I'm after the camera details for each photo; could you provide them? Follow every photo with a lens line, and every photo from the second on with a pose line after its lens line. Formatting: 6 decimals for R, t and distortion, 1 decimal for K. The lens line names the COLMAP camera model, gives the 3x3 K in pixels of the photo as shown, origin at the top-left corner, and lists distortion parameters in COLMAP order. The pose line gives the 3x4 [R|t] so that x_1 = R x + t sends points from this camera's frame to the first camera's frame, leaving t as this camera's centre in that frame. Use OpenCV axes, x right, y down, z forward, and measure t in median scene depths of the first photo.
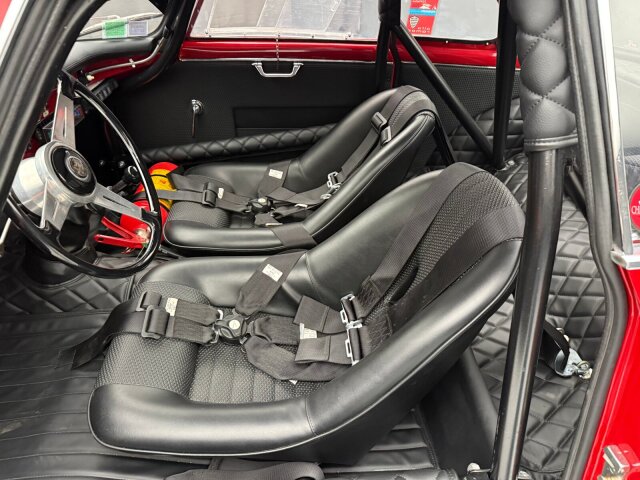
lens RADIAL K [[459.9, 0, 320.0], [0, 459.9, 240.0], [0, 0, 1]] dist [0.102411, -0.170161]
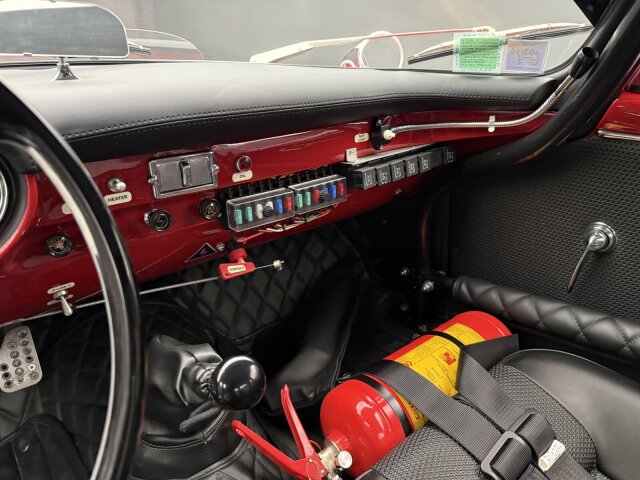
lens RADIAL K [[459.9, 0, 320.0], [0, 459.9, 240.0], [0, 0, 1]] dist [0.102411, -0.170161]
pose [[0.584662, 0.304163, -0.752101, -0.095279], [-0.423317, 0.905225, 0.037015, -0.207616], [0.692079, 0.296736, 0.658008, 0.583126]]
